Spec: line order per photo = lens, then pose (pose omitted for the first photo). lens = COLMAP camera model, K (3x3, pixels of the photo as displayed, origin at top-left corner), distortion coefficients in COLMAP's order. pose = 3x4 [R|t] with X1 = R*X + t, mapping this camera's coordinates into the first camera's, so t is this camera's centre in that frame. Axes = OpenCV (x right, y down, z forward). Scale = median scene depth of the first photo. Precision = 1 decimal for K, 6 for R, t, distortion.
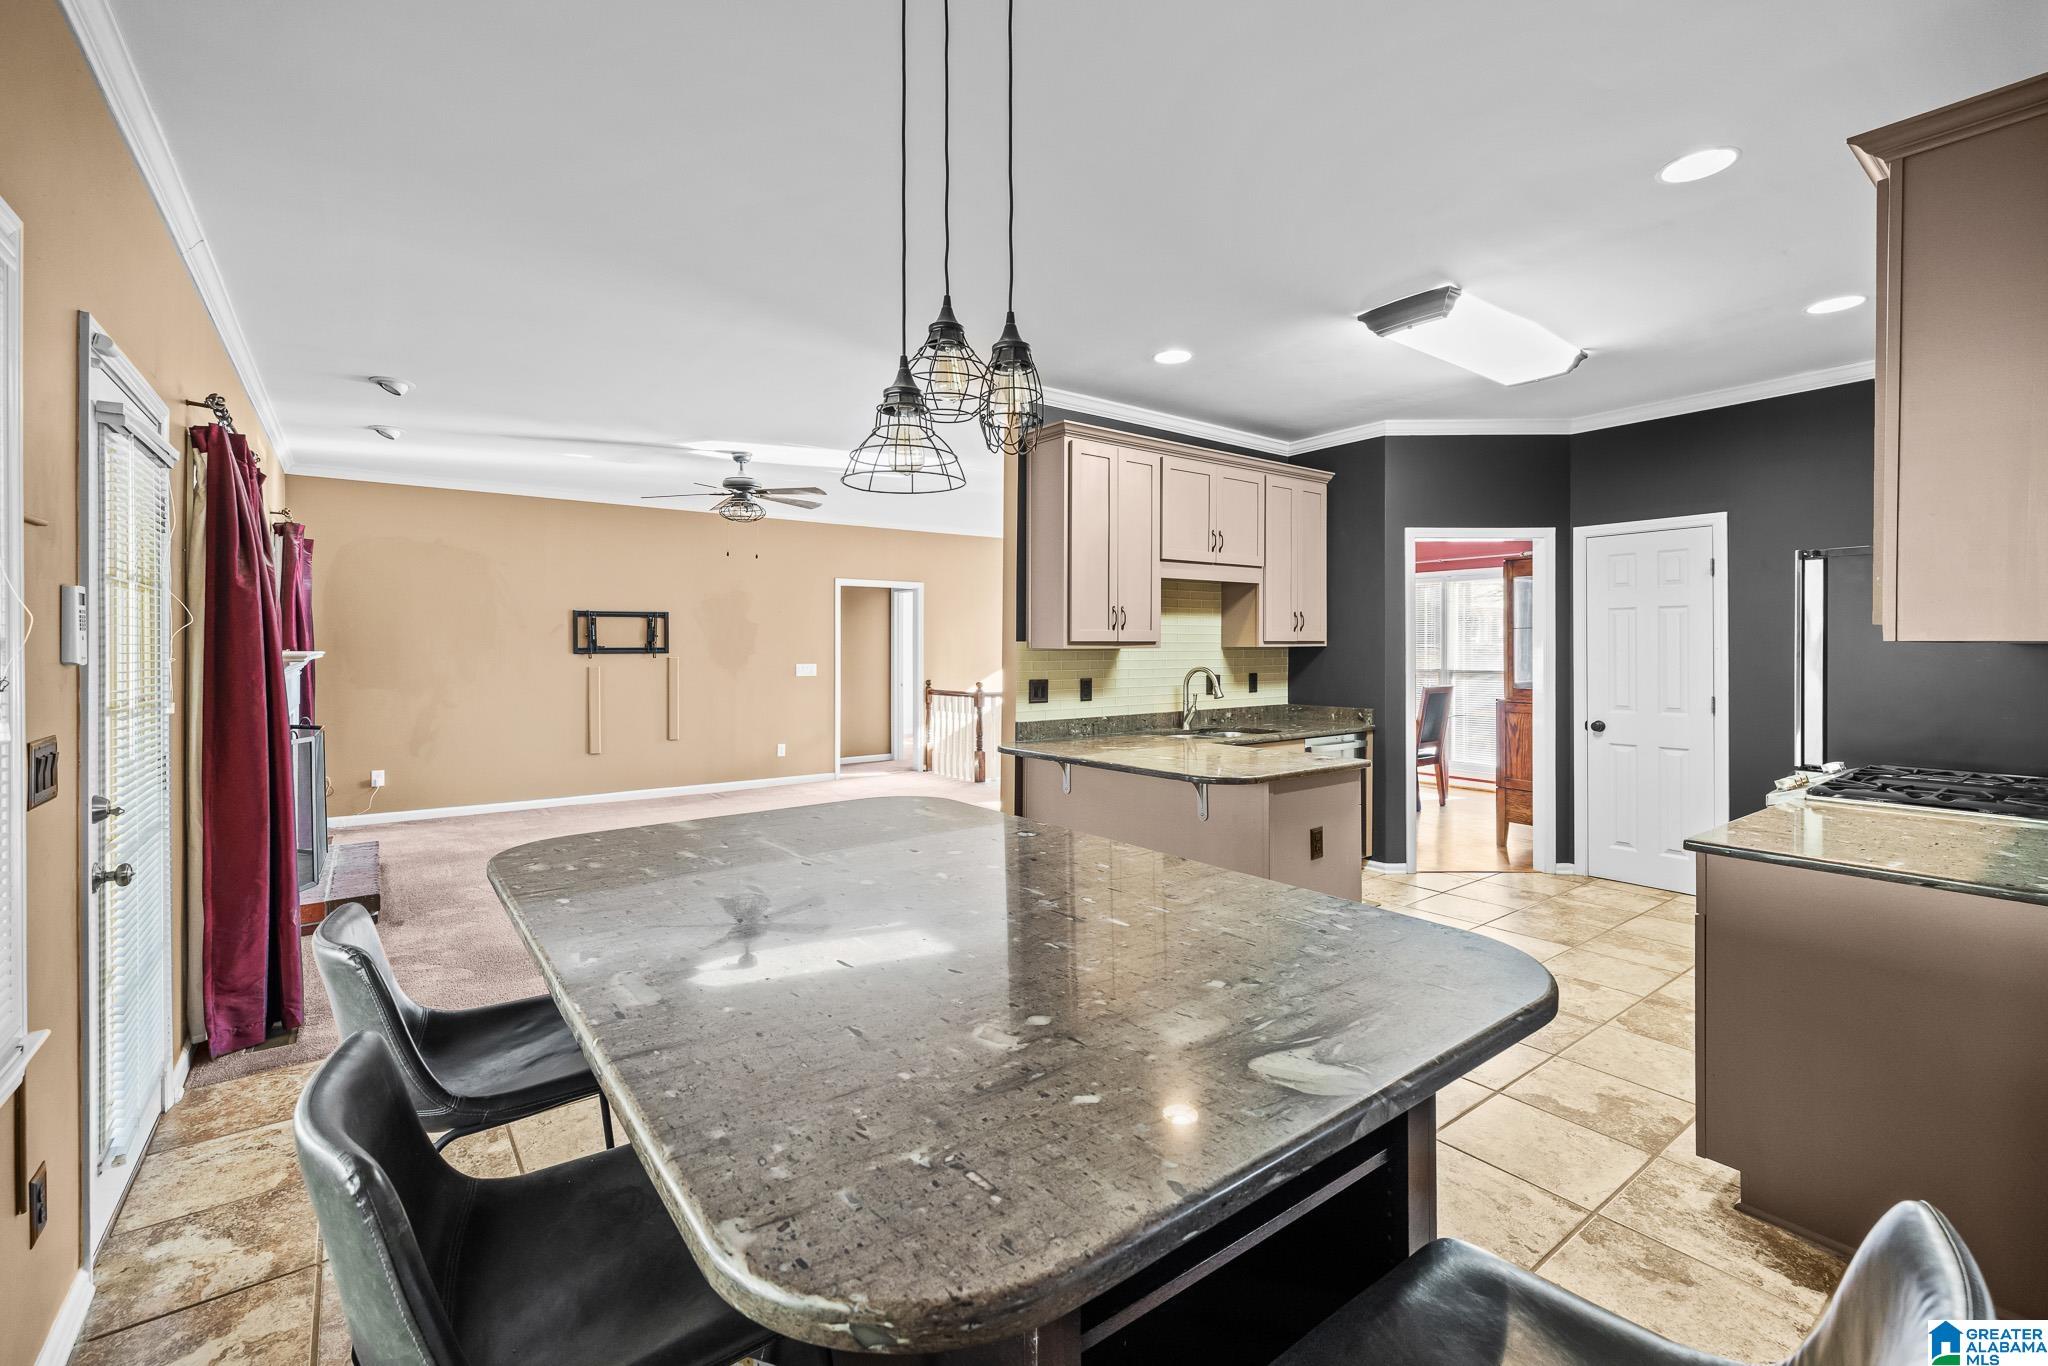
lens RADIAL K [[870.0, 0, 1023.7], [0, 870.0, 655.2], [0, 0, 1]] dist [0.002386, 0.001715]
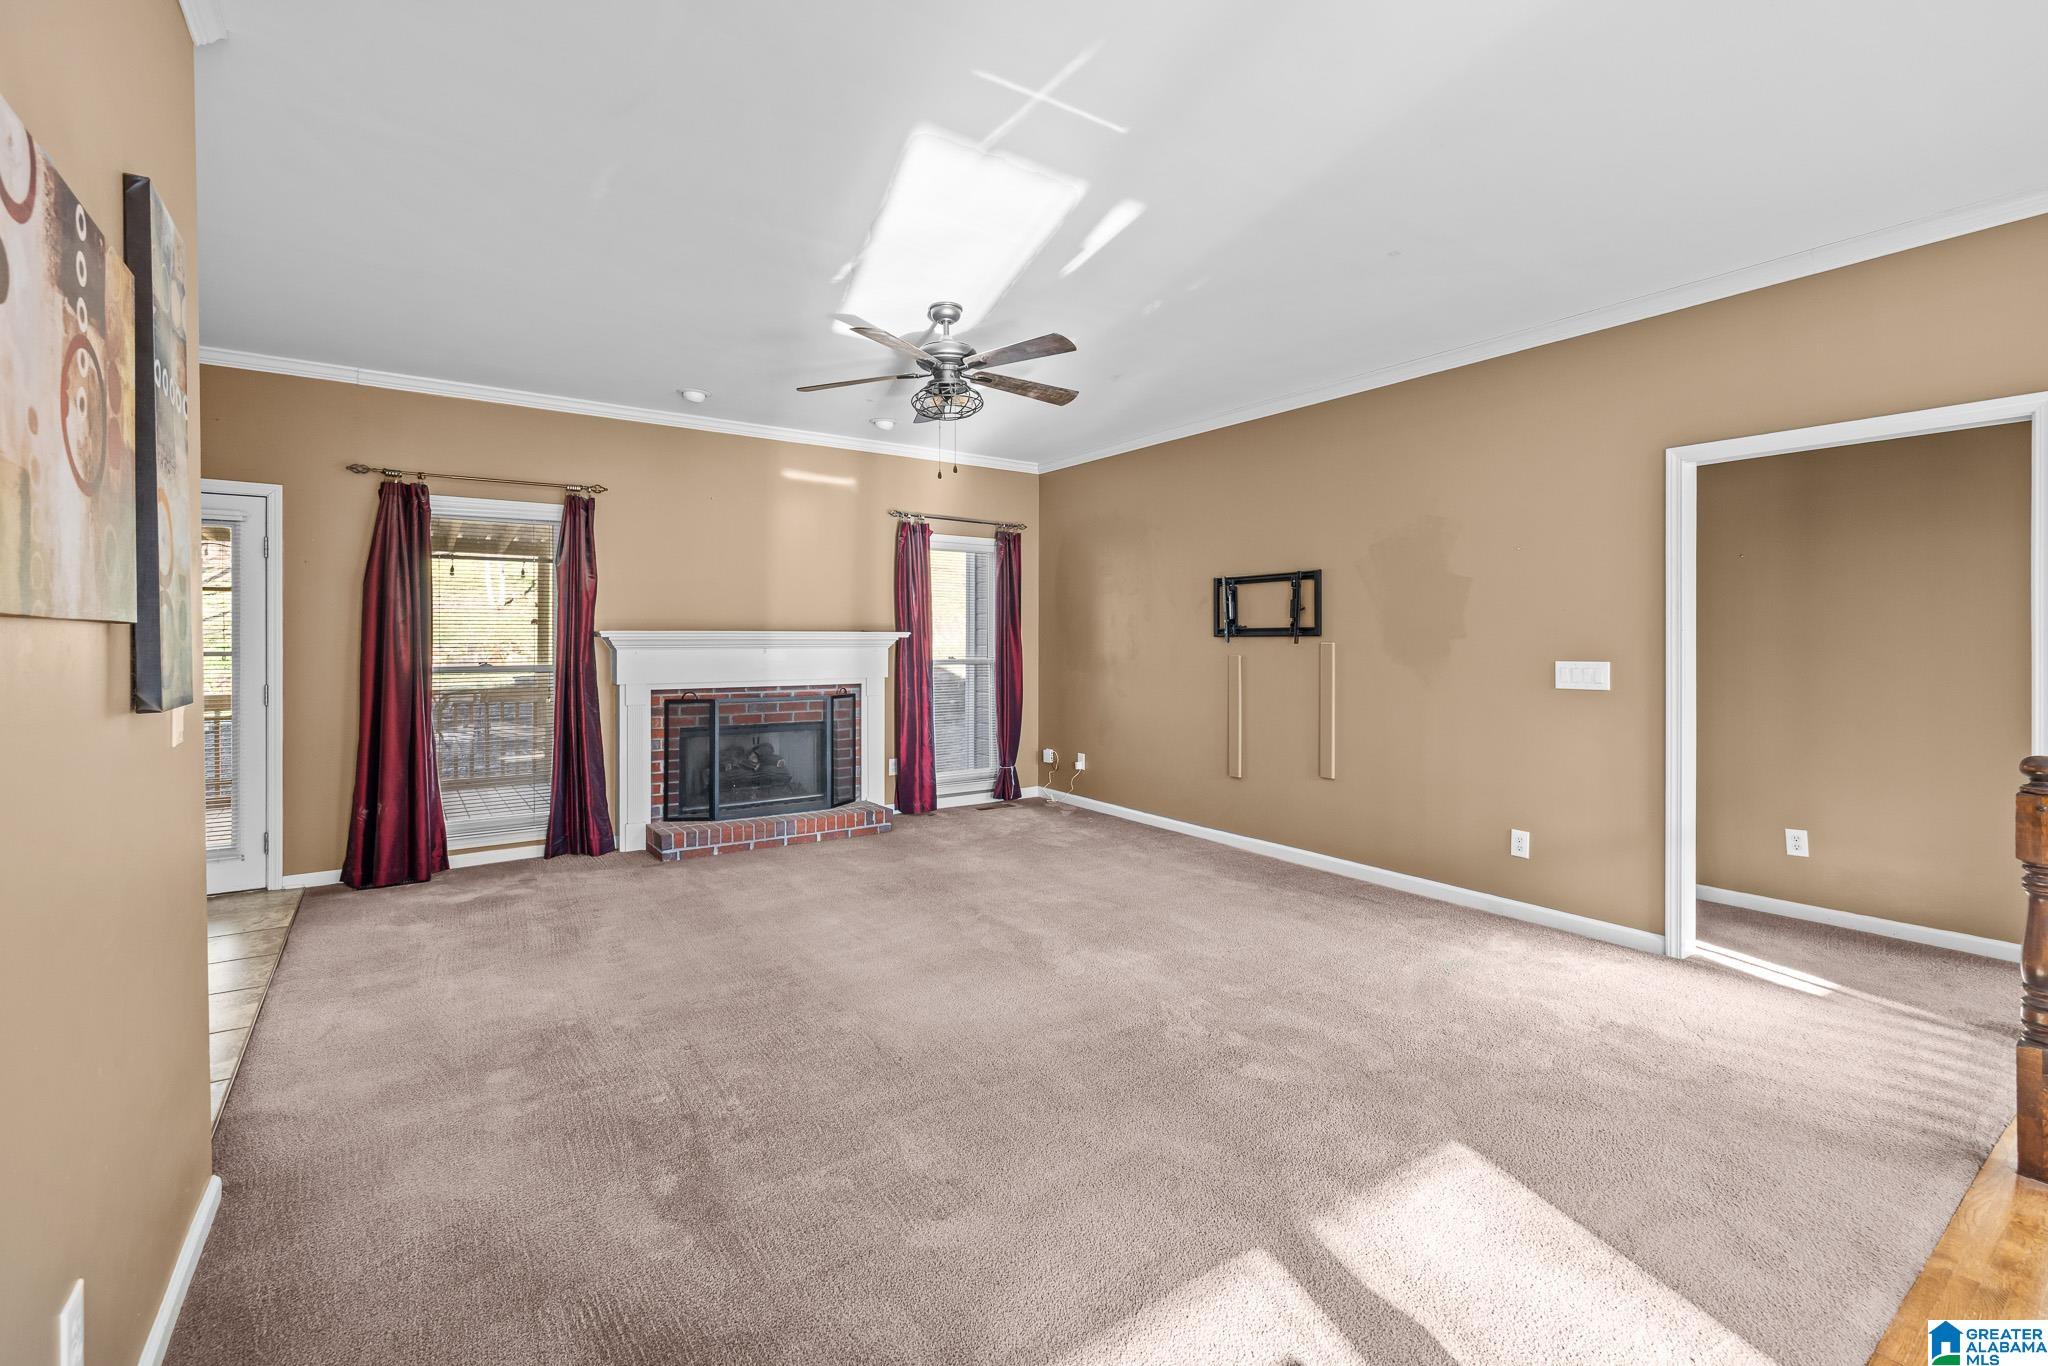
lens RADIAL K [[870.0, 0, 1015.1], [0, 870.0, 645.5], [0, 0, 1]] dist [0.002386, 0.001715]
pose [[-0.039525, 0.006764, -0.999196, 0.326131], [-0.011100, 0.999912, 0.007208, 0.003292], [0.999157, 0.011376, -0.039446, 1.209213]]
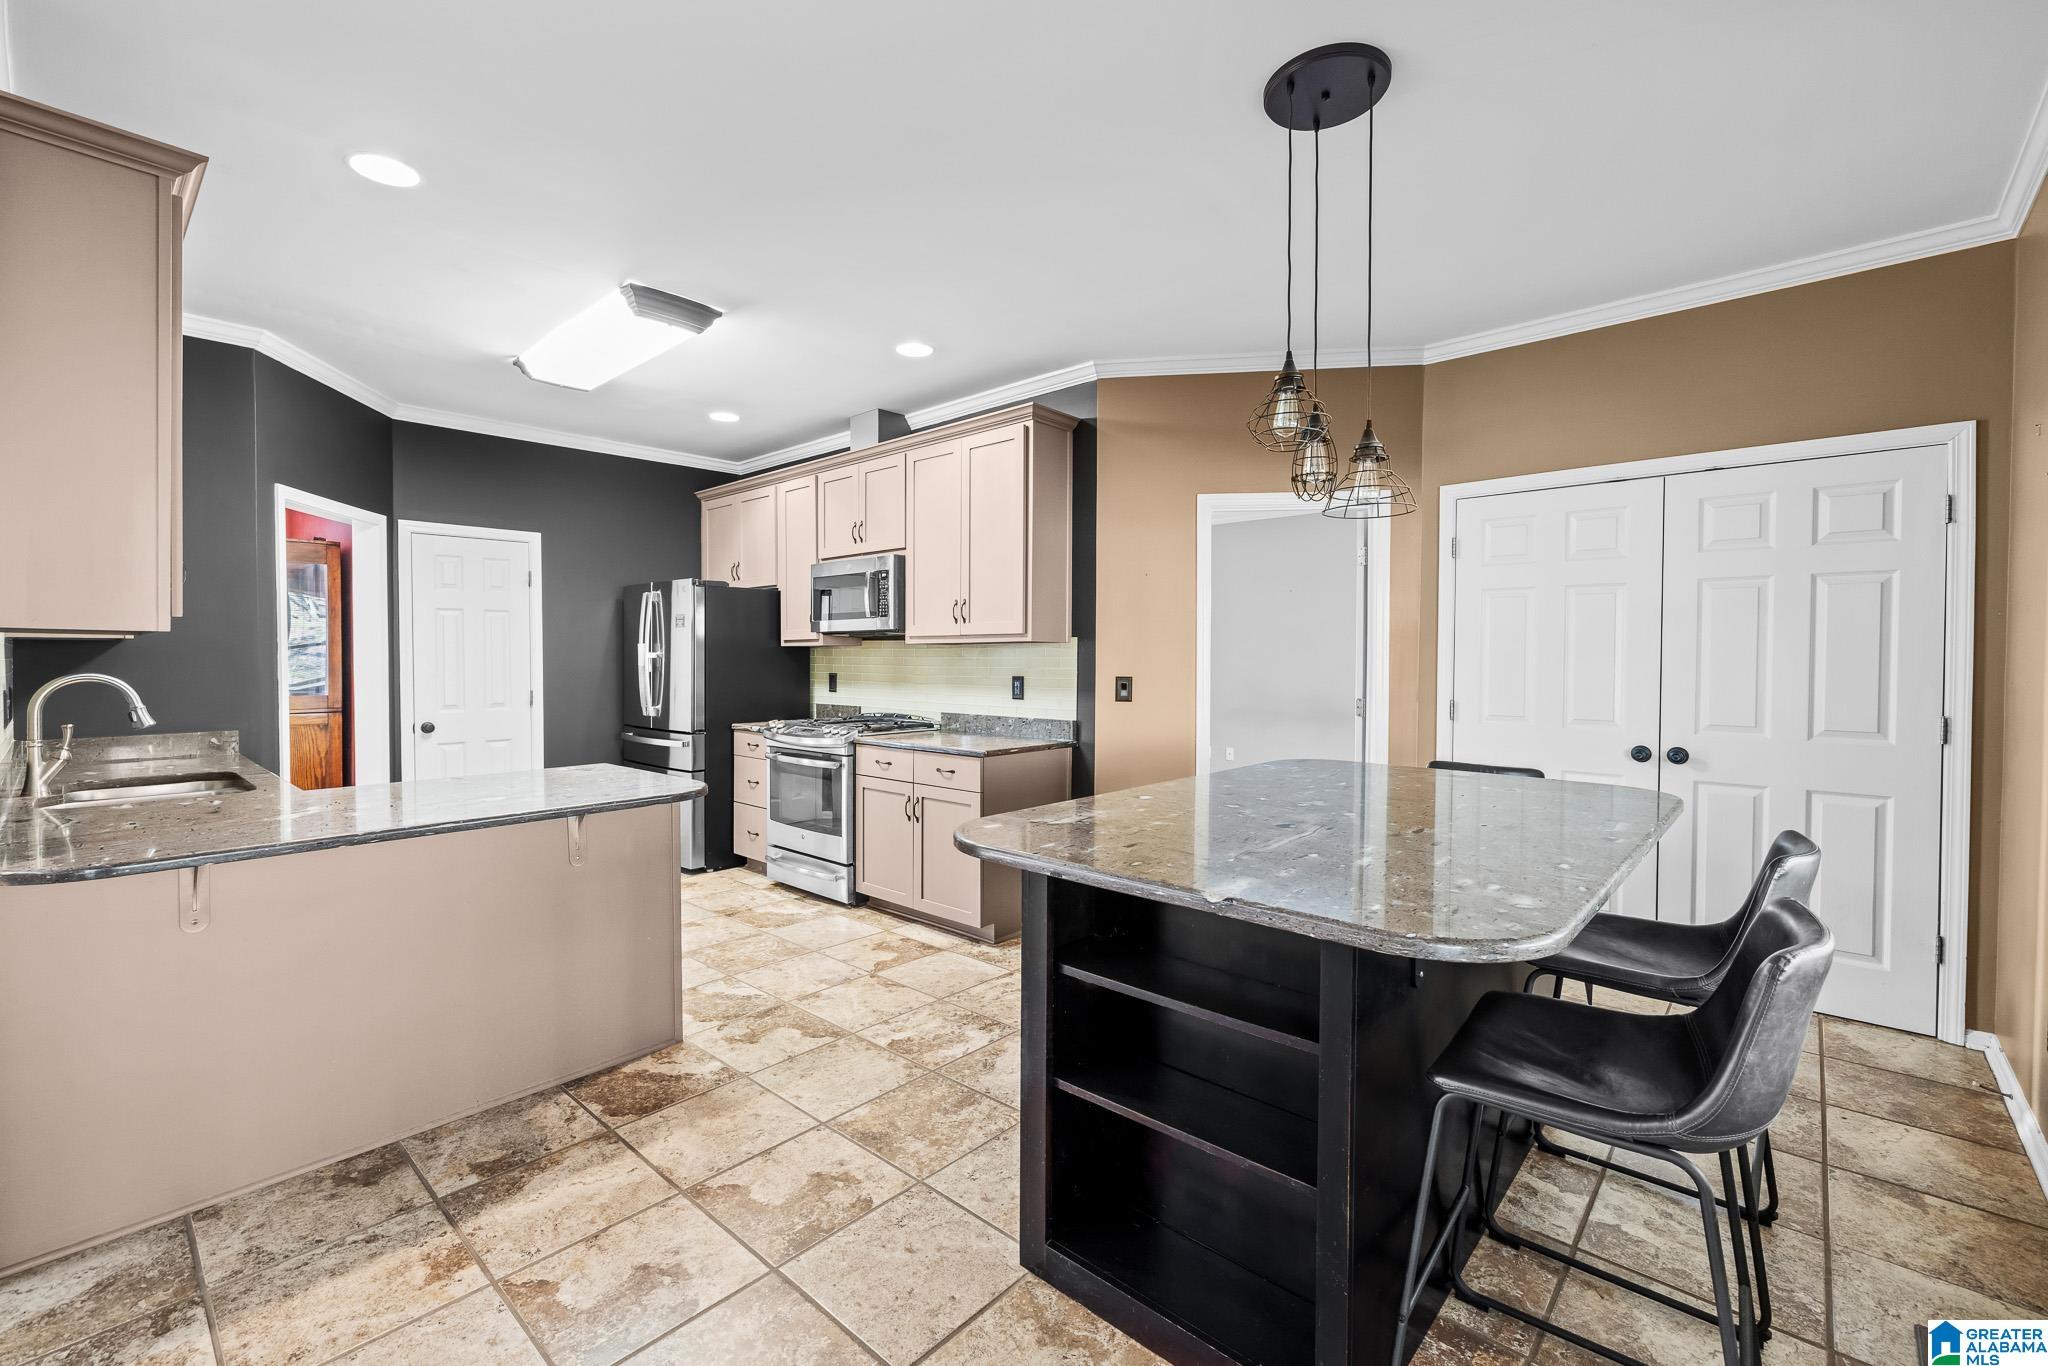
lens RADIAL K [[870.0, 0, 1006.3], [0, 870.0, 672.2], [0, 0, 1]] dist [0.002386, 0.001715]
pose [[-0.176971, -0.013598, 0.984122, -0.396836], [0.009476, 0.999835, 0.015519, 0.009486], [-0.984170, 0.012072, -0.176813, 0.507577]]
